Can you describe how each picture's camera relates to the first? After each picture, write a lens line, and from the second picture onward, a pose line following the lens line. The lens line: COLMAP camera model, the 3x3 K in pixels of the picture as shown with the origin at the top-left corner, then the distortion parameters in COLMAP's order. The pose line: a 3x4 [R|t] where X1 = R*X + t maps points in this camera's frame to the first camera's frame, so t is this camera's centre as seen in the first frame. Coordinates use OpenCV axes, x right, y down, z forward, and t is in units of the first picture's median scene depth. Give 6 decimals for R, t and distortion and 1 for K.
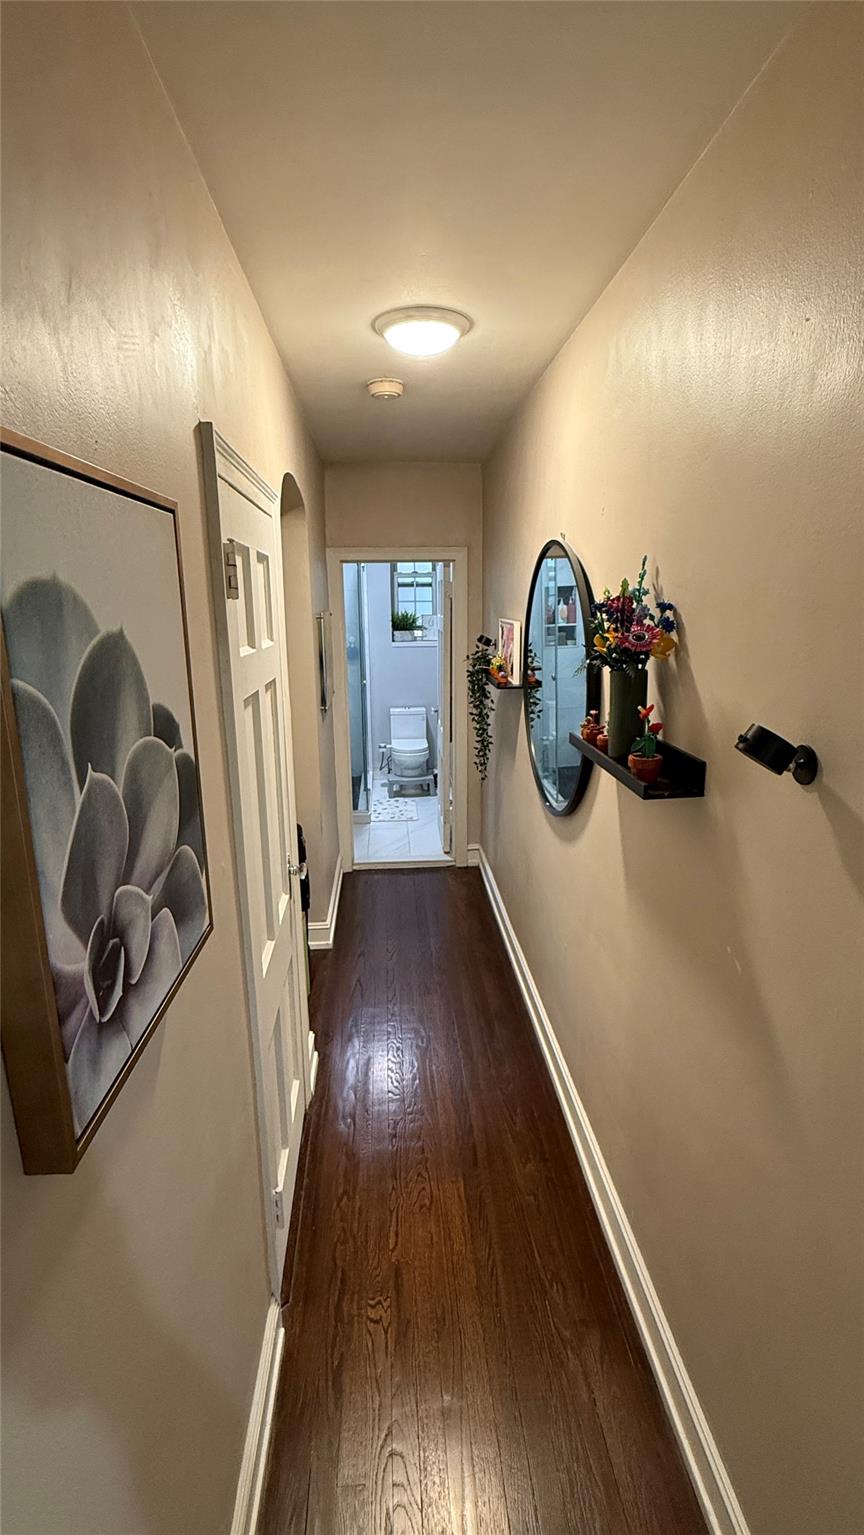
lens RADIAL K [[690.9, 0, 428.5], [0, 690.9, 772.5], [0, 0, 1]] dist [0.000442, 0.001154]
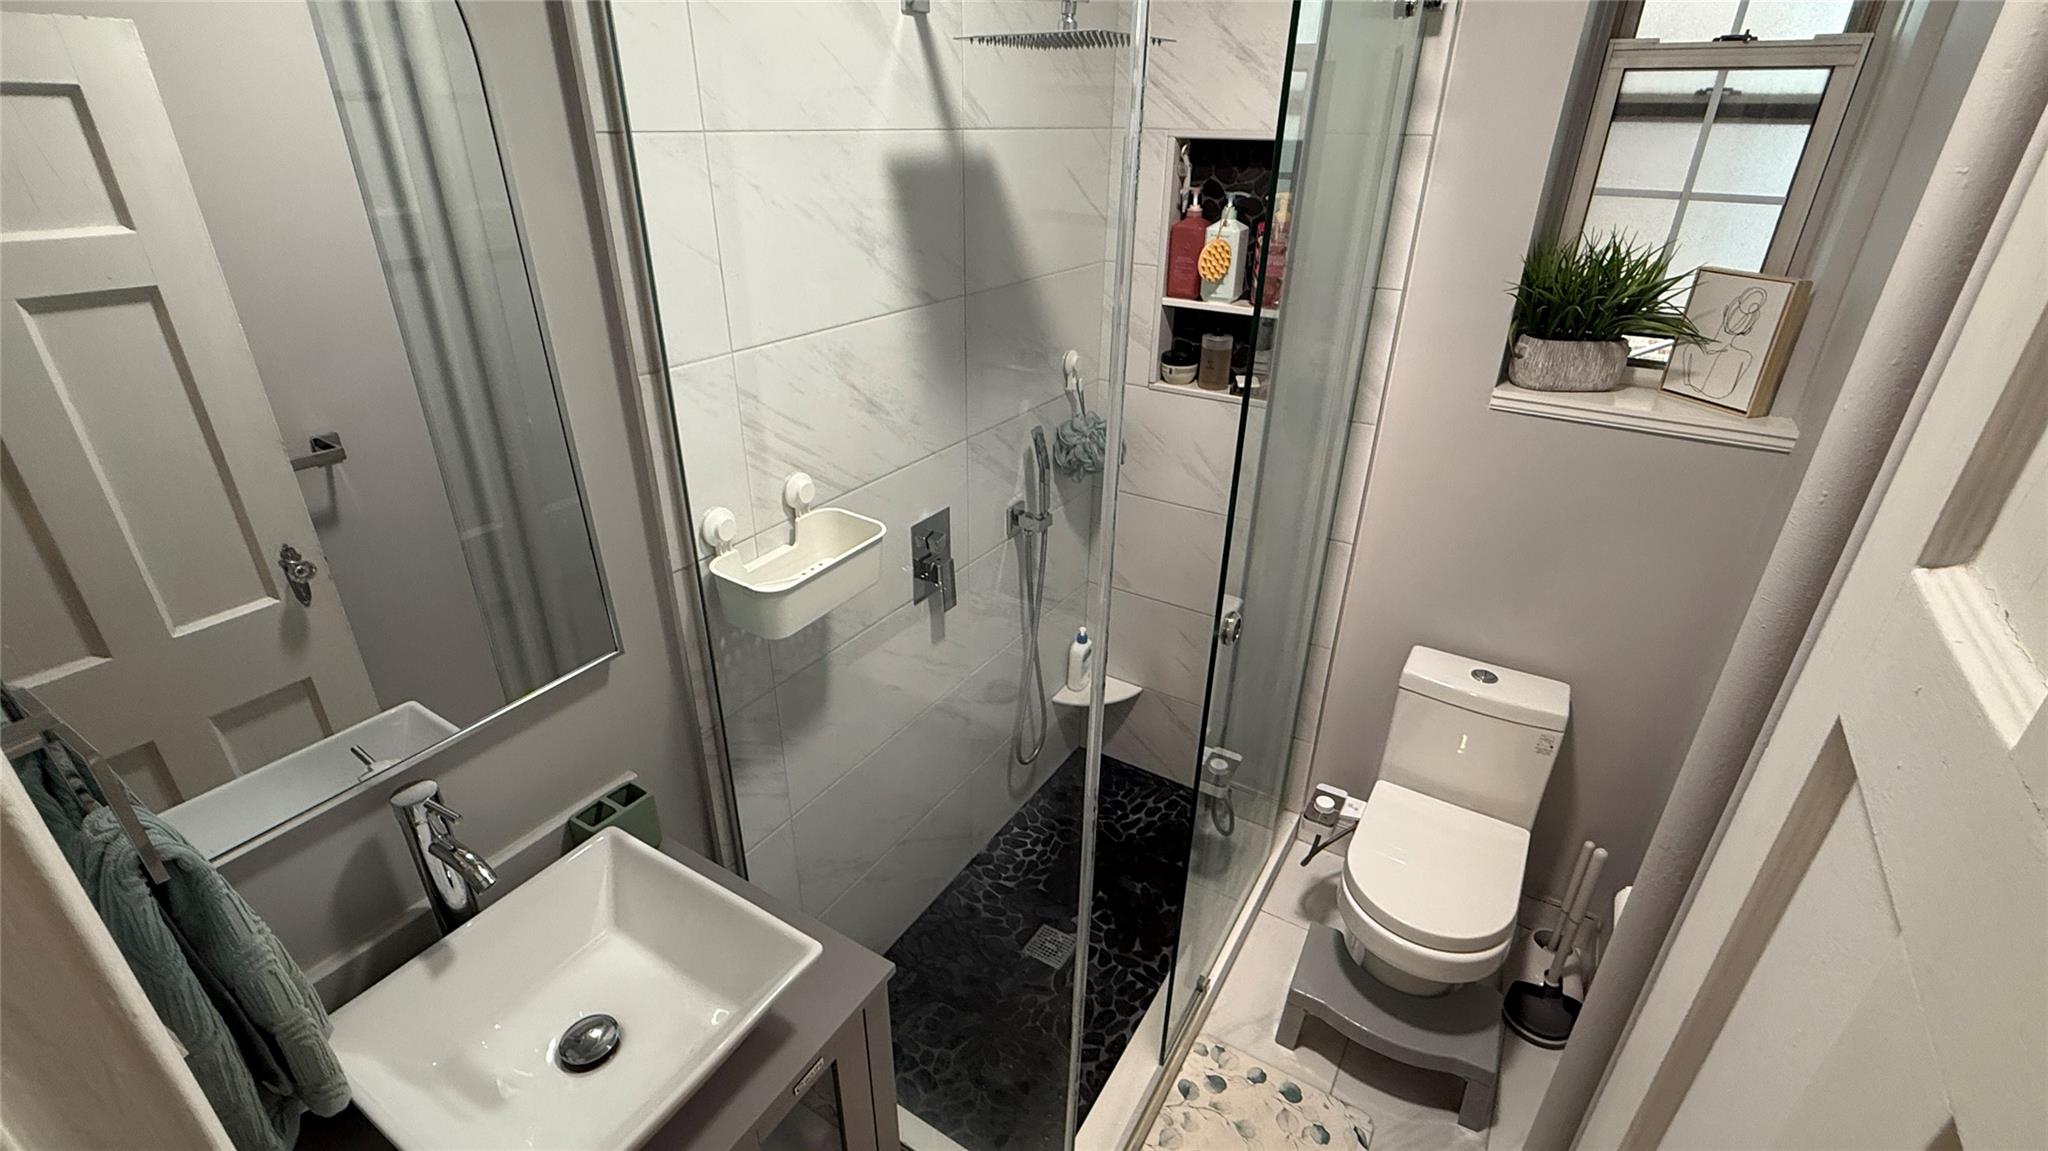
lens RADIAL K [[921.8, 0, 1018.9], [0, 921.8, 569.2], [0, 0, 1]] dist [0.000442, 0.001154]
pose [[0.815240, 0.278987, -0.507494, -0.010909], [-0.162608, 0.951334, 0.261768, -0.183718], [0.555826, -0.130881, 0.820931, 0.656692]]
